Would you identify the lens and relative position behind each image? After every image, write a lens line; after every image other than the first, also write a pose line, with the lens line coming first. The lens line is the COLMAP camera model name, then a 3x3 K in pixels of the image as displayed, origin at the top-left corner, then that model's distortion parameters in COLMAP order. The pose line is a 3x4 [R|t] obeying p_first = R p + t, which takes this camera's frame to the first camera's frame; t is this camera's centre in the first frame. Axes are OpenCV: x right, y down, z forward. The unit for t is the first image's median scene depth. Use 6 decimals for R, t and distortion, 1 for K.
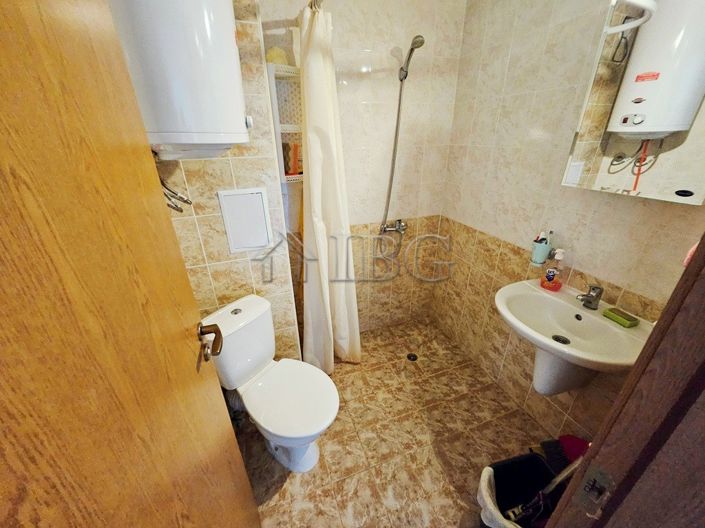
lens RADIAL K [[277.8, 0, 351.4], [0, 277.8, 259.2], [0, 0, 1]] dist [-0.000268, -0.001511]
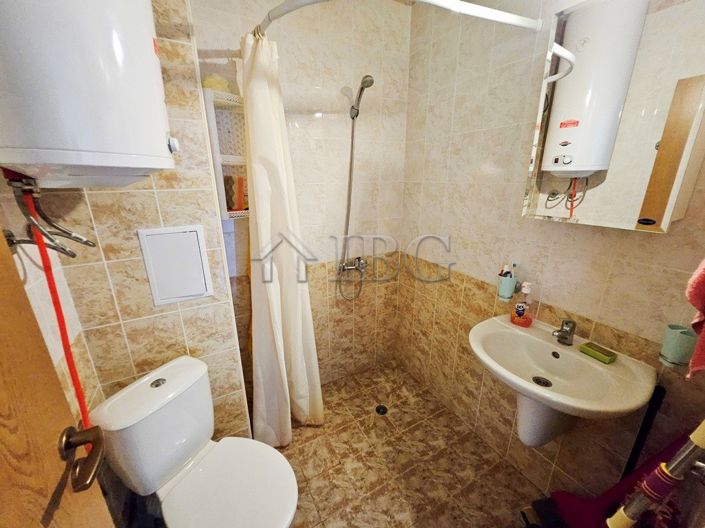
lens RADIAL K [[277.8, 0, 348.5], [0, 277.8, 262.3], [0, 0, 1]] dist [-0.000268, -0.001511]
pose [[0.989396, -0.034933, 0.140983, 0.008018], [0.052057, 0.991449, -0.119663, -0.018241], [-0.135597, 0.125733, 0.982754, 0.108090]]
